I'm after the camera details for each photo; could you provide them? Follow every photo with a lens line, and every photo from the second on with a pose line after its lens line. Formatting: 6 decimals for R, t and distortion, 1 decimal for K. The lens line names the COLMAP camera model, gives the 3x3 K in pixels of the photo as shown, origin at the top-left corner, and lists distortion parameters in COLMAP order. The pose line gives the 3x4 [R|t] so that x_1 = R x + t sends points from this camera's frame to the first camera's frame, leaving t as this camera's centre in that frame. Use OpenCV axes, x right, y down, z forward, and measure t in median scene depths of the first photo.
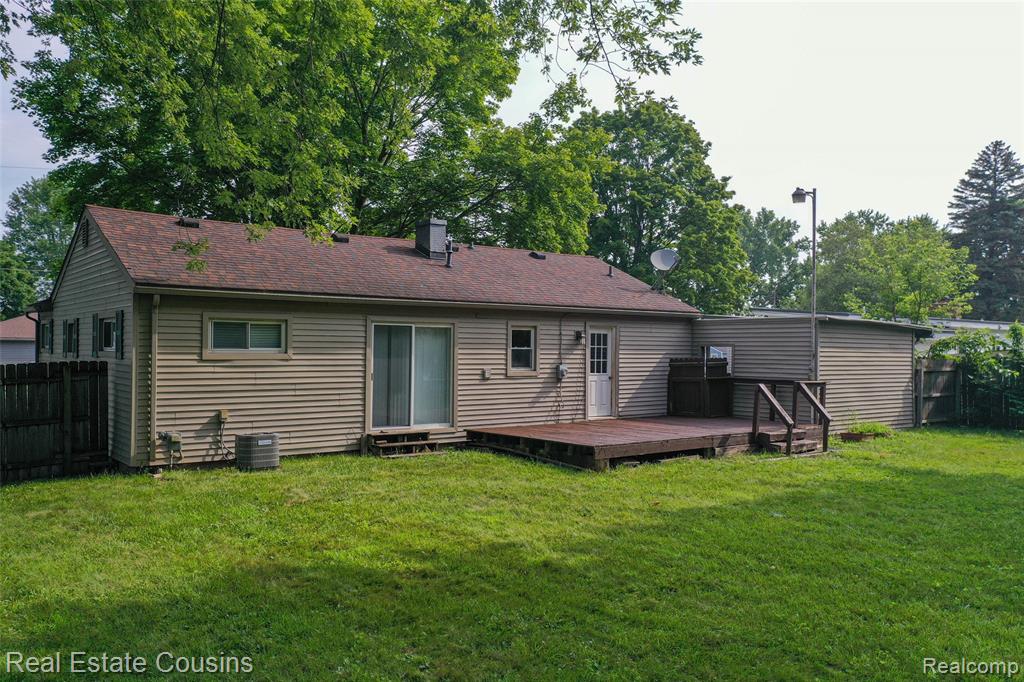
lens RADIAL K [[814.9, 0, 512.0], [0, 814.9, 341.0], [0, 0, 1]] dist [0.003610, 0.003962]
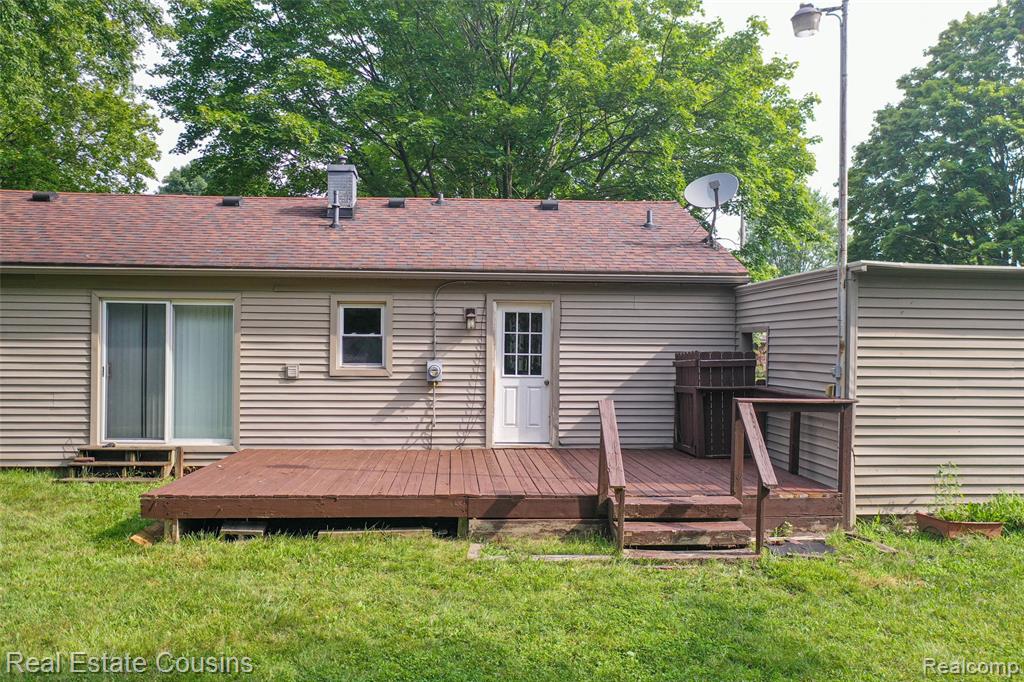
lens RADIAL K [[814.9, 0, 512.0], [0, 814.9, 341.0], [0, 0, 1]] dist [0.003610, 0.003962]
pose [[0.827992, -0.004087, -0.560725, 0.486811], [0.002662, 0.999991, -0.003359, 0.016355], [0.560733, 0.001288, 0.827995, 0.502479]]
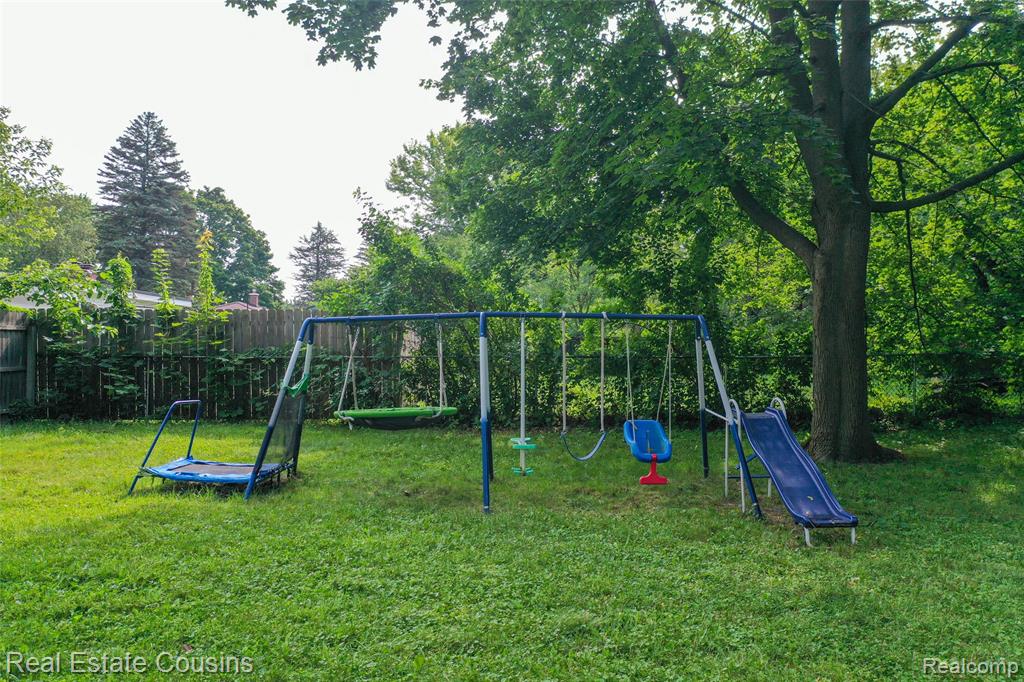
lens RADIAL K [[814.9, 0, 512.0], [0, 814.9, 341.0], [0, 0, 1]] dist [0.003610, 0.003962]
pose [[0.590075, -0.000420, 0.807348, 0.329952], [-0.005450, 0.999975, 0.004504, 0.049447], [-0.807330, -0.007058, 0.590058, 0.429822]]
